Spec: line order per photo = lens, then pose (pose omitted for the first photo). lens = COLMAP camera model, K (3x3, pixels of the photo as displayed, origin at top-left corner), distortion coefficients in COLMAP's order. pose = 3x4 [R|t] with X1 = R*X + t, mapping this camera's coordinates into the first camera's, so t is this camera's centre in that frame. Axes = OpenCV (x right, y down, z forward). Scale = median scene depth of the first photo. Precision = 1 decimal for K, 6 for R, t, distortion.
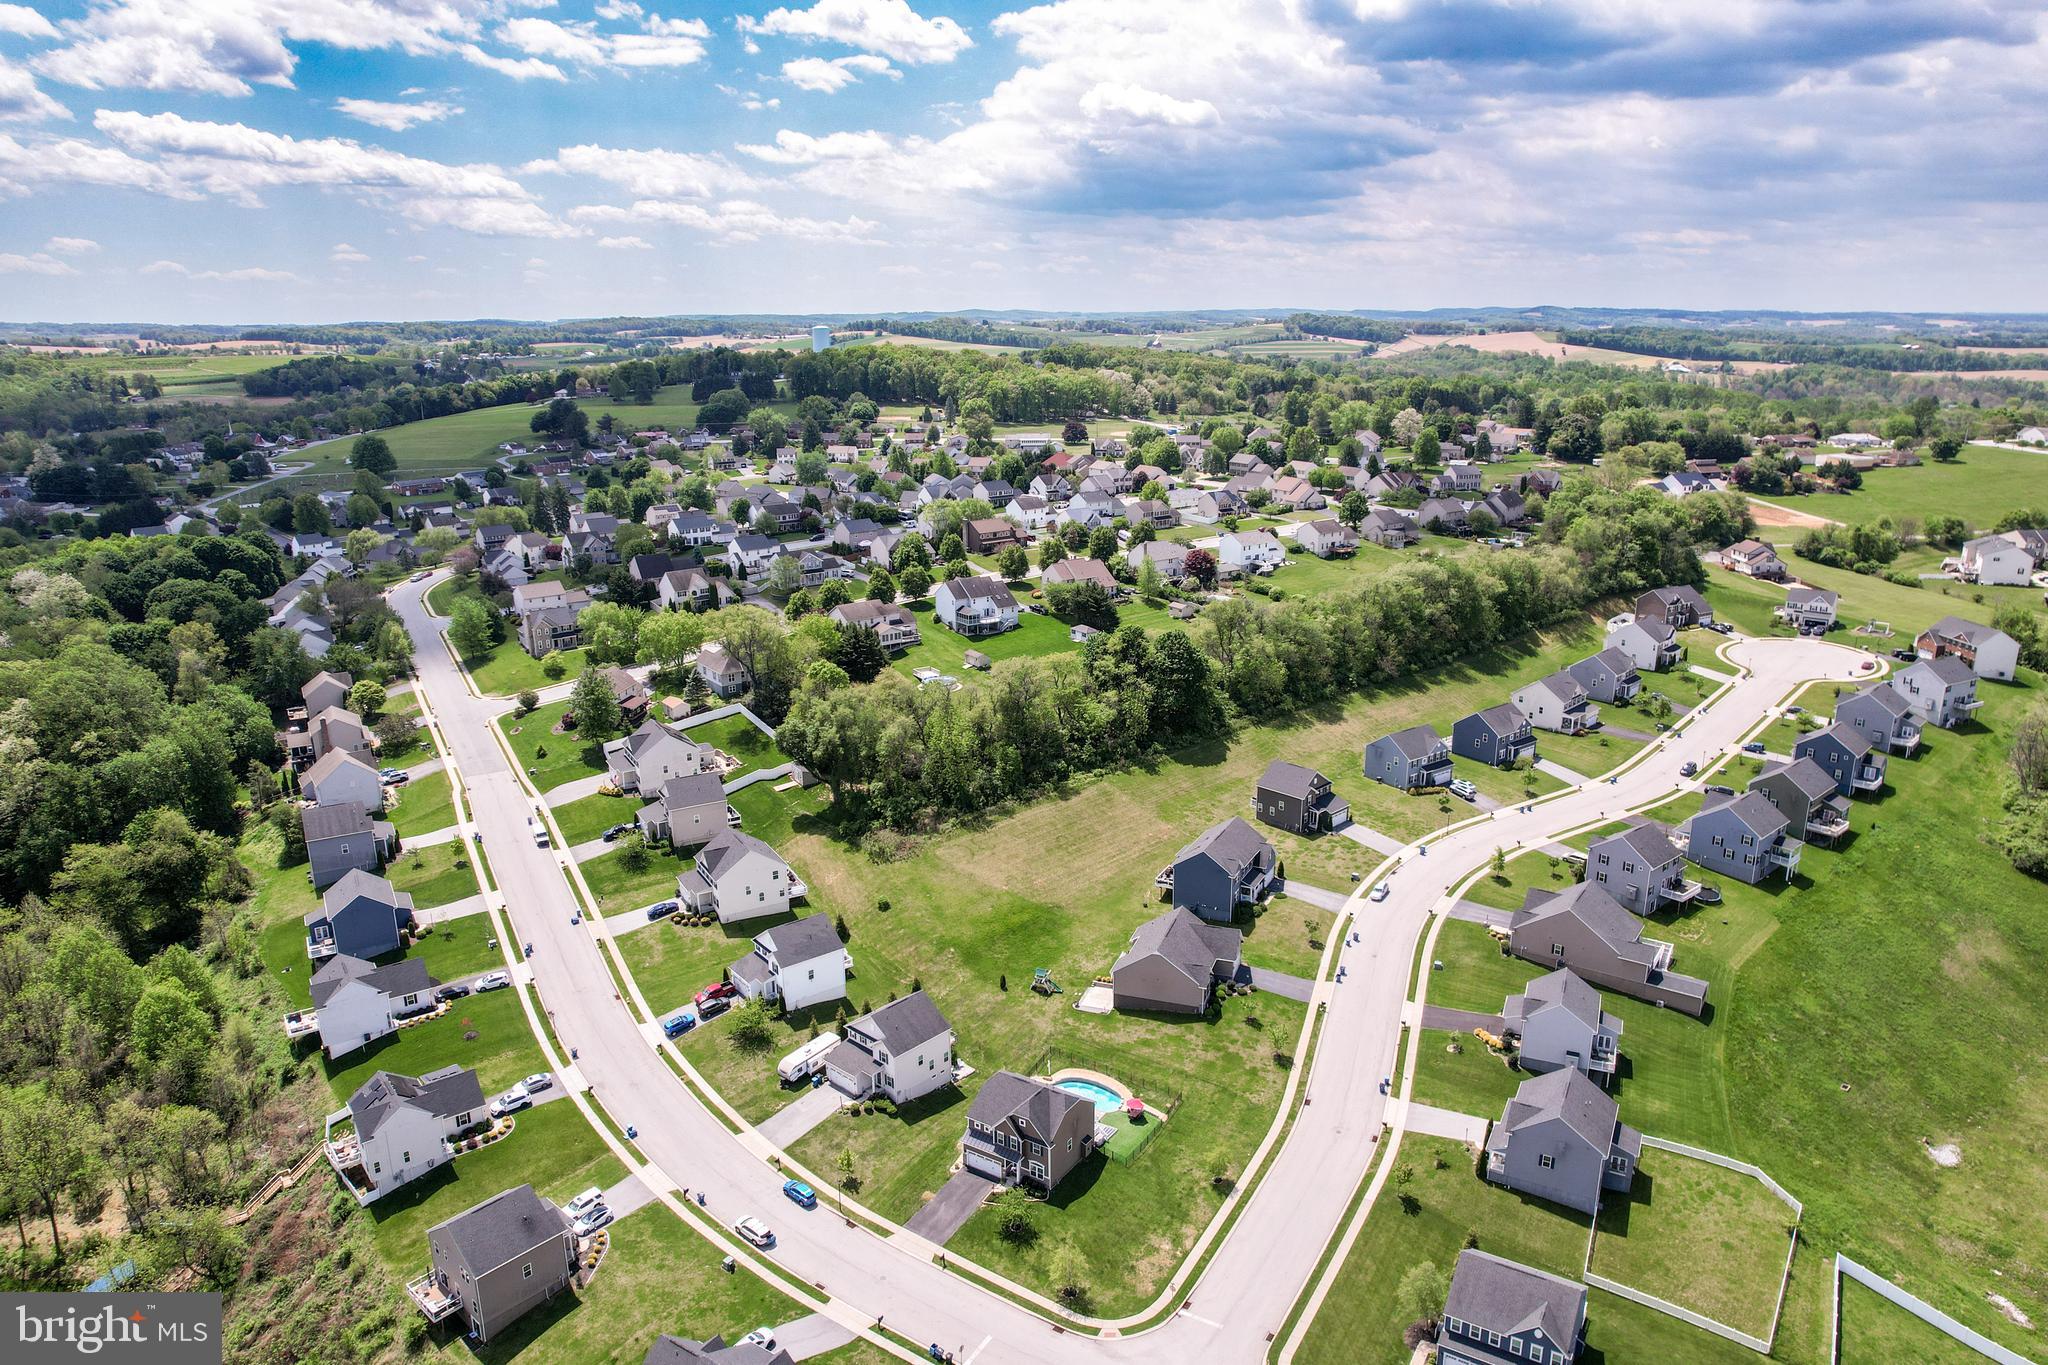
lens RADIAL K [[1313.5, 0, 1024.0], [0, 1313.5, 682.5], [0, 0, 1]] dist [-0.071054, 0.064261]
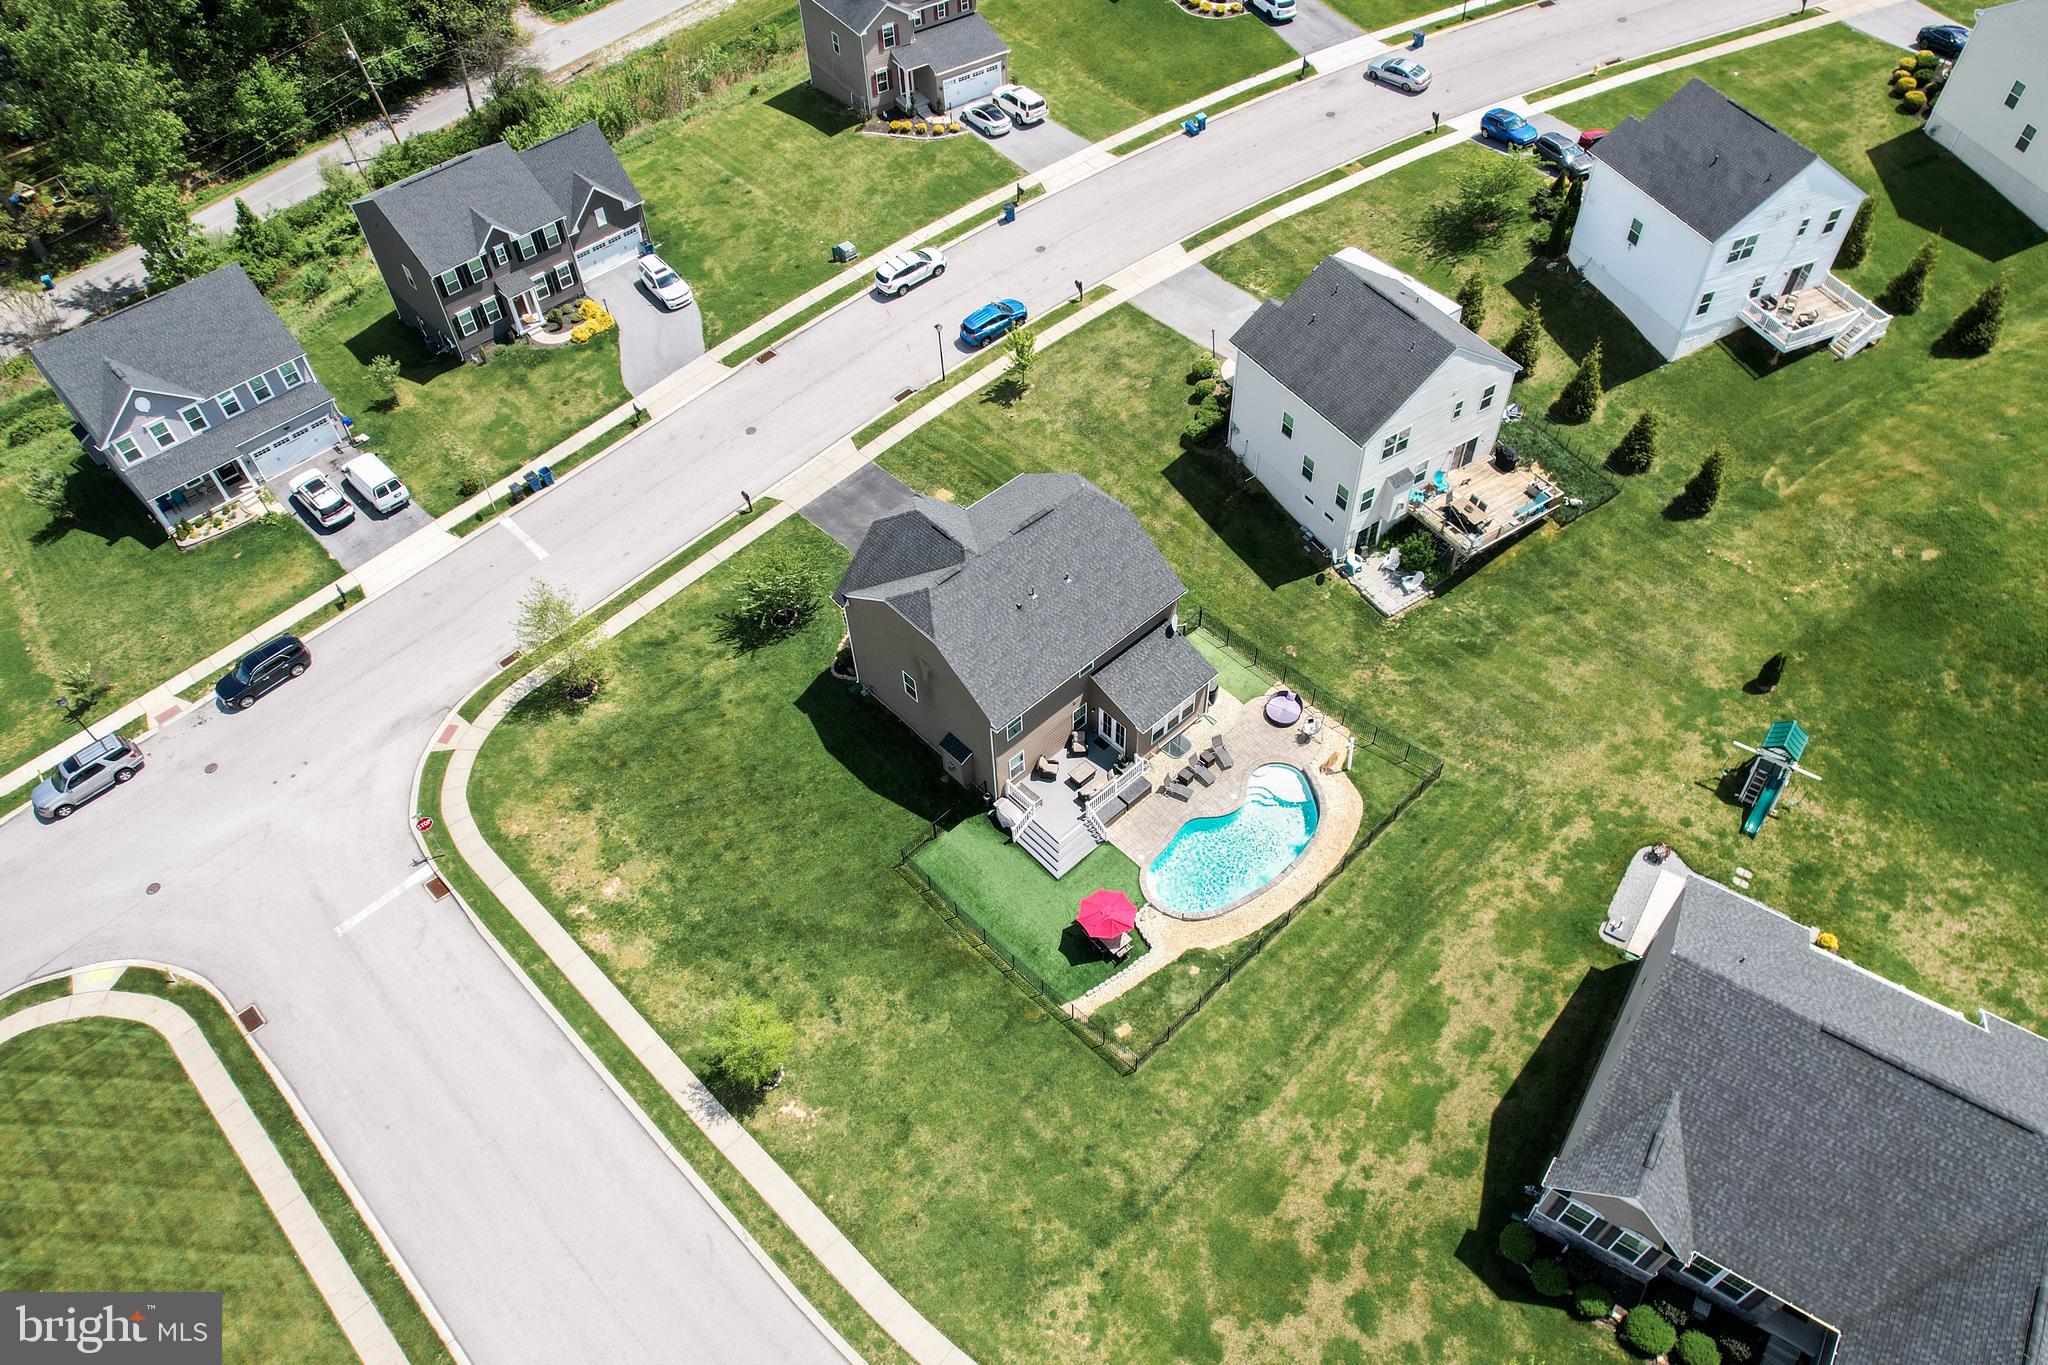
lens RADIAL K [[1383.4, 0, 1085.6], [0, 1383.4, 712.9], [0, 0, 1]] dist [-0.067375, 0.055890]
pose [[-0.218750, 0.769577, -0.599916, 0.253117], [-0.250895, 0.549776, 0.796742, 0.019476], [0.942974, 0.324804, 0.072820, 0.942015]]
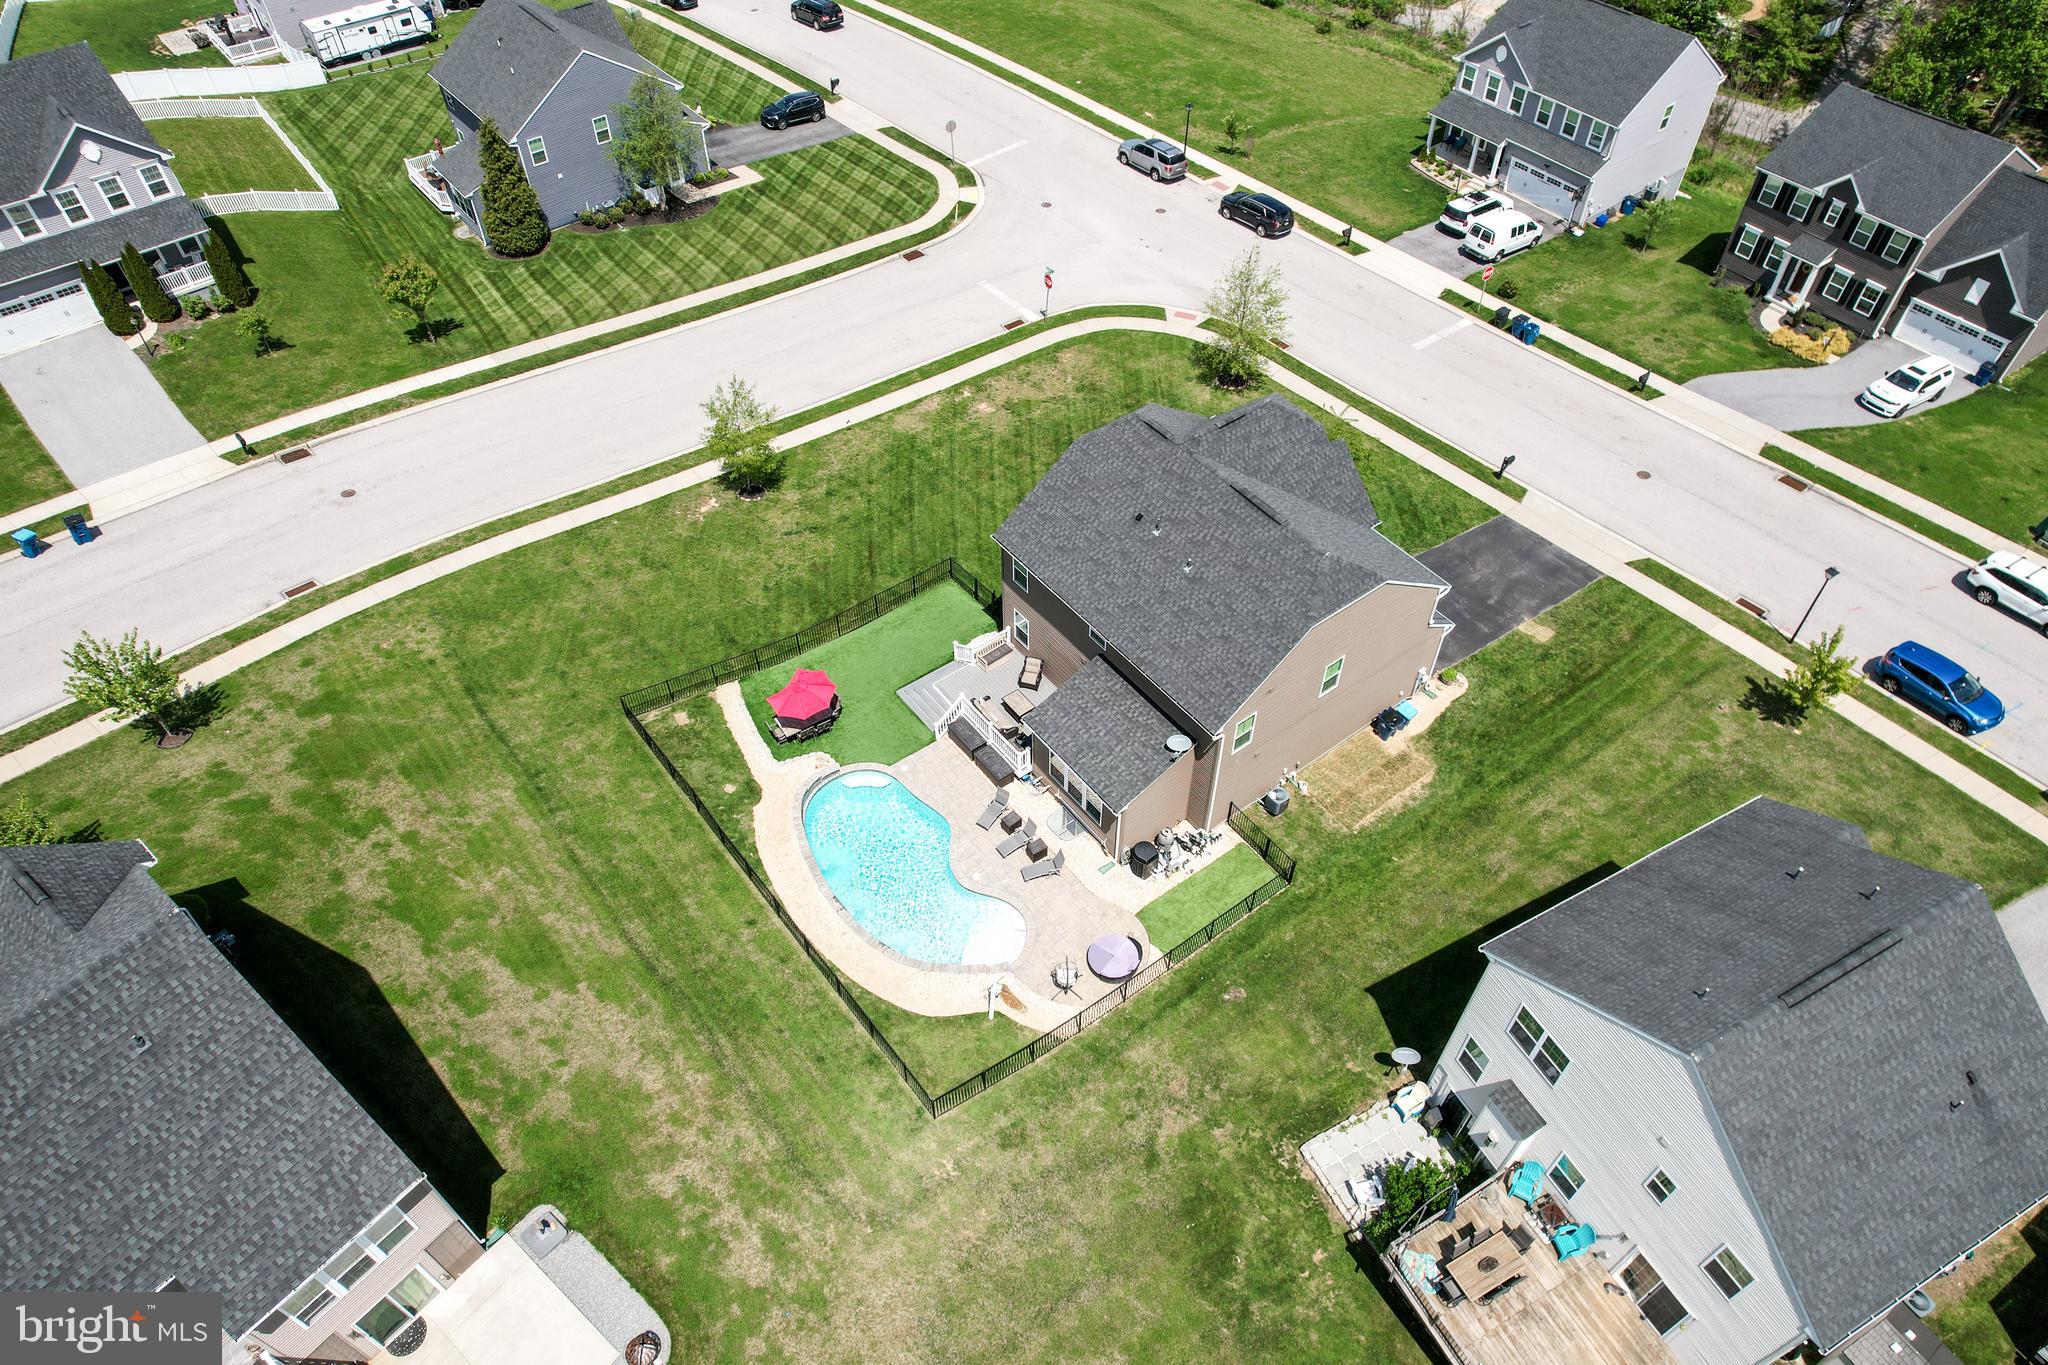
lens RADIAL K [[1329.3, 0, 1023.0], [0, 1329.3, 713.0], [0, 0, 1]] dist [-0.080208, 0.067915]
pose [[-0.941193, -0.248277, 0.229159, -0.027435], [0.099495, 0.444508, 0.890232, 0.070336], [-0.322887, 0.860681, -0.393666, 1.089508]]
